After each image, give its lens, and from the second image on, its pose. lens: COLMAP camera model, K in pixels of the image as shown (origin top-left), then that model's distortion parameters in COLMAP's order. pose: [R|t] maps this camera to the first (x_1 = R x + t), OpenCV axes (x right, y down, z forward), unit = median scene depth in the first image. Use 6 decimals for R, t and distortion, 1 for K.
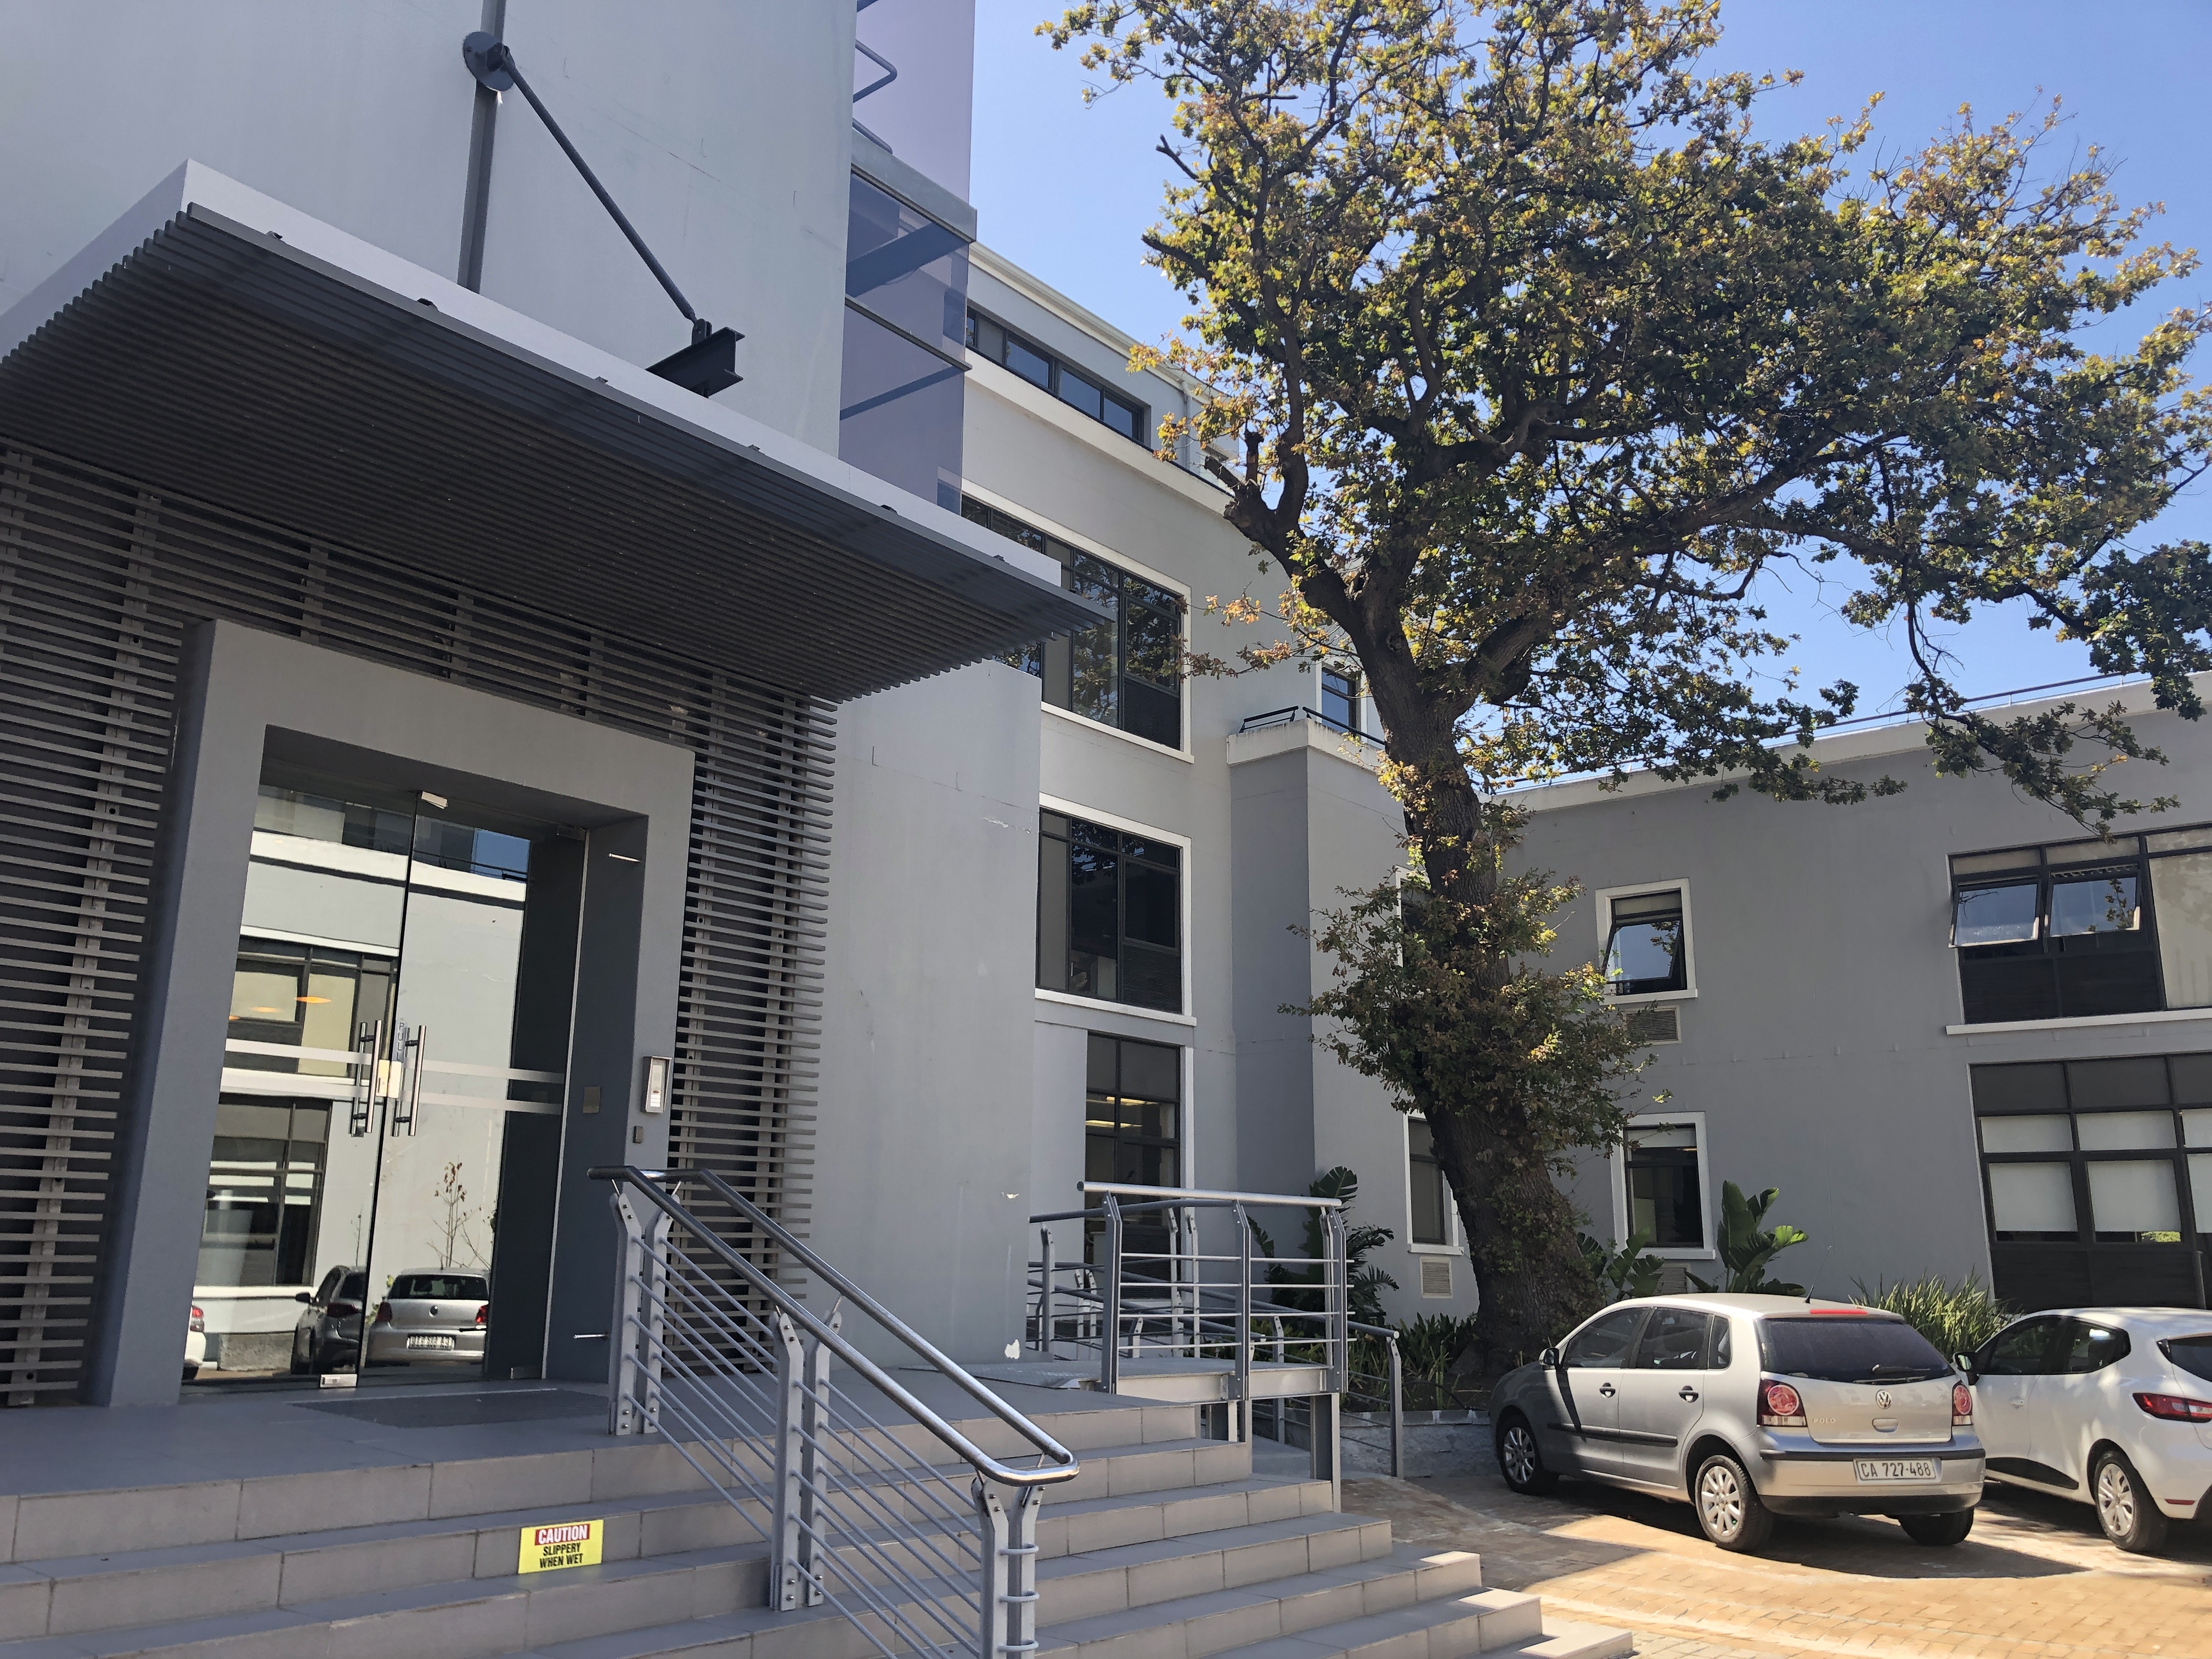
lens RADIAL K [[1807.6, 0, 1114.1], [0, 1807.6, 833.1], [0, 0, 1]] dist [0.025363, -0.022647]
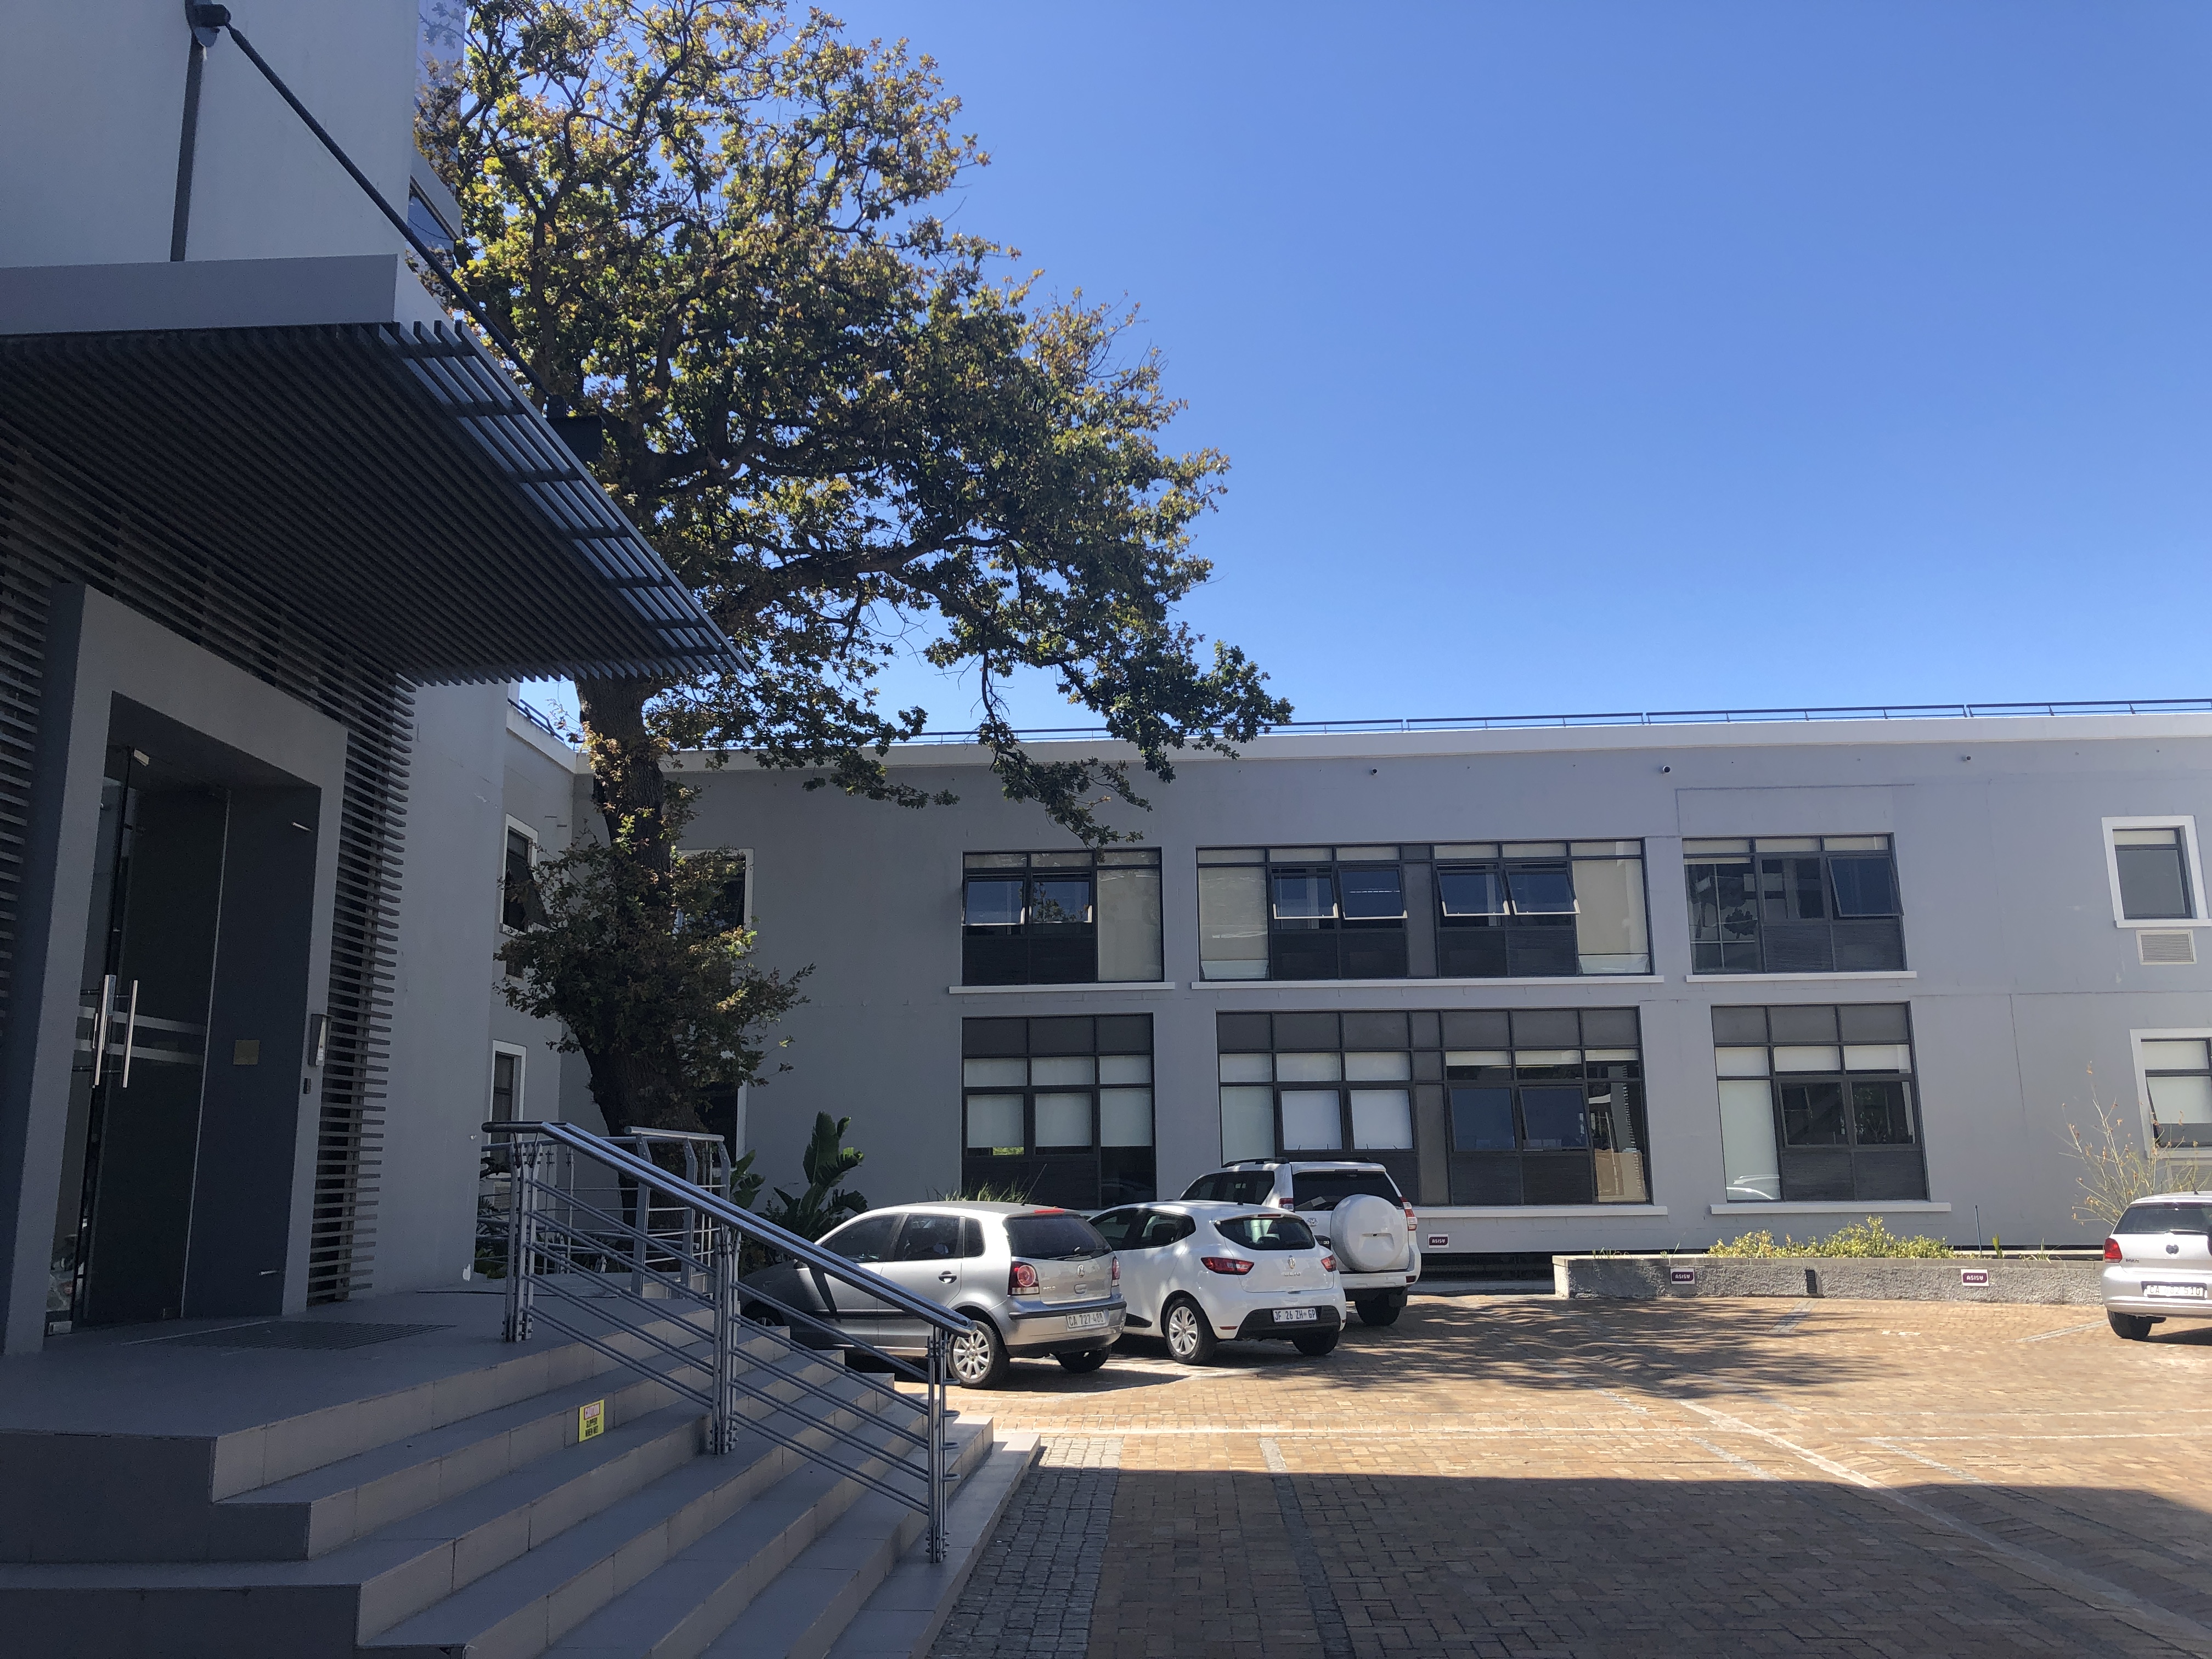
lens RADIAL K [[1807.6, 0, 1088.5], [0, 1807.6, 819.5], [0, 0, 1]] dist [0.025363, -0.022647]
pose [[0.785626, 0.096507, 0.611129, -0.277388], [-0.120162, 0.992752, -0.002299, -0.021007], [-0.606921, -0.071628, 0.791528, -0.055864]]
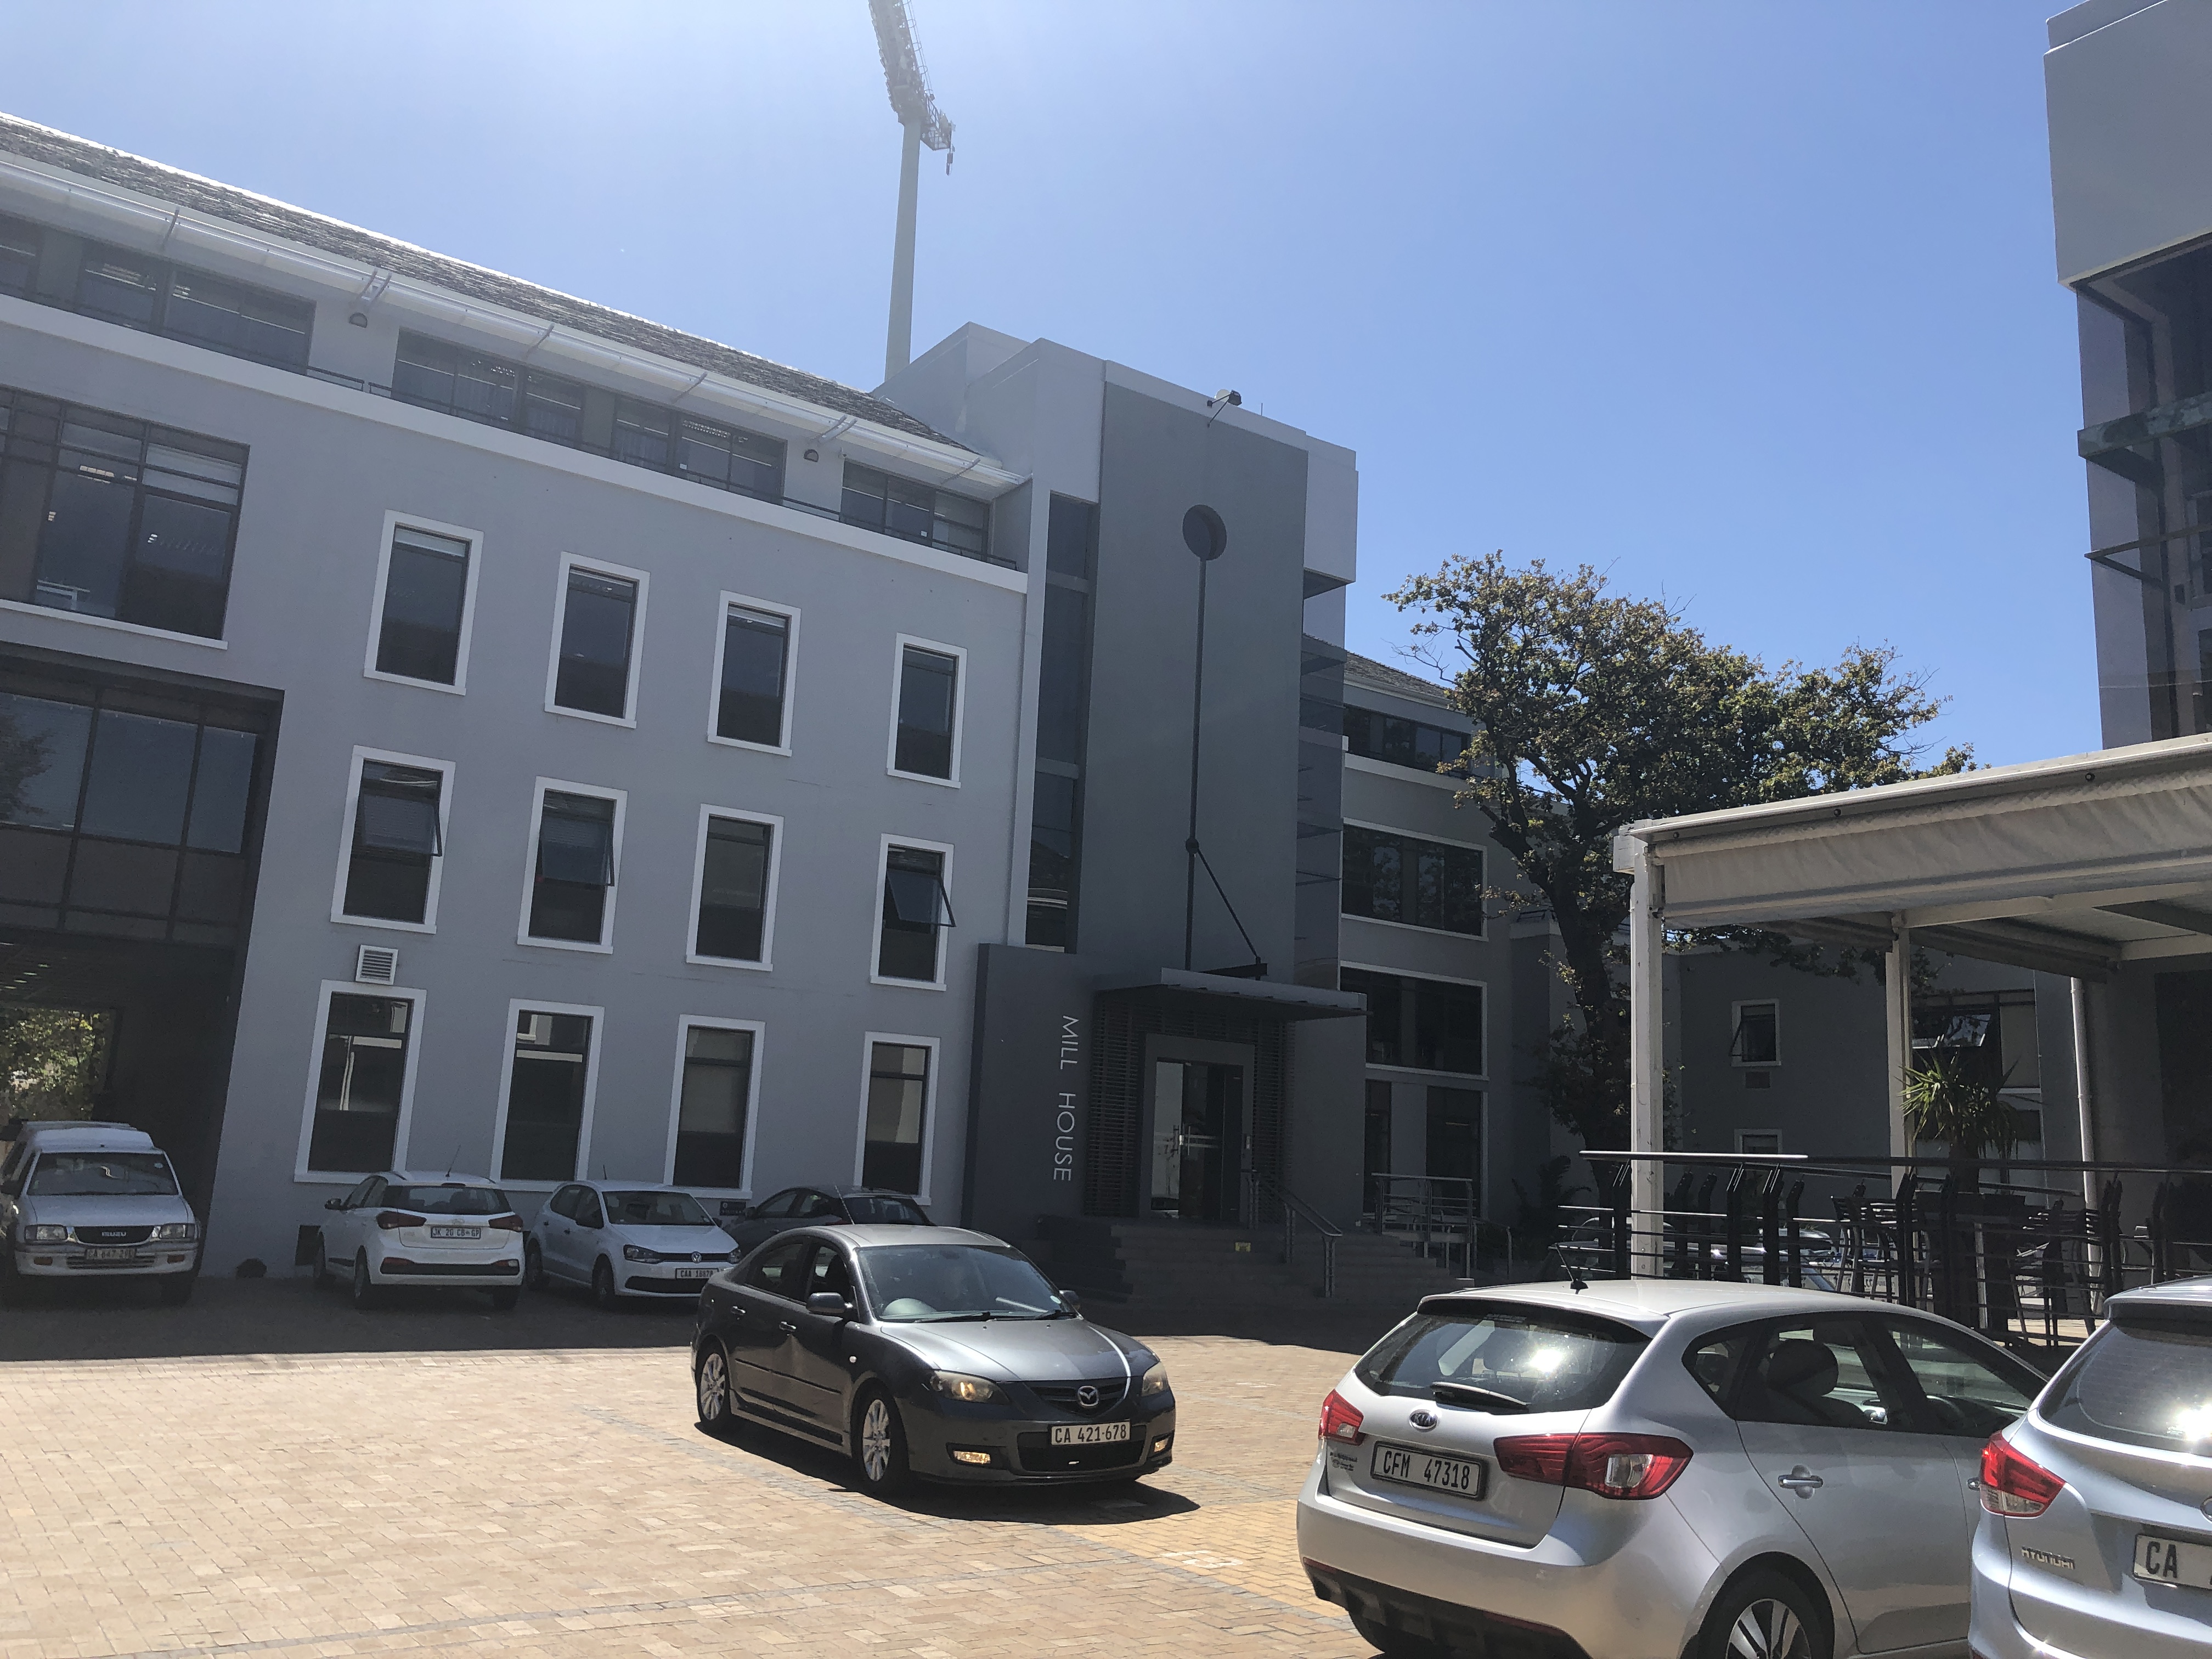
lens RADIAL K [[1807.6, 0, 1109.1], [0, 1807.6, 818.8], [0, 0, 1]] dist [0.025363, -0.022647]
pose [[0.963014, -0.018707, -0.268801, 0.218912], [0.026409, 0.999337, 0.025064, -0.286681], [0.268154, -0.031236, 0.962870, -1.197359]]
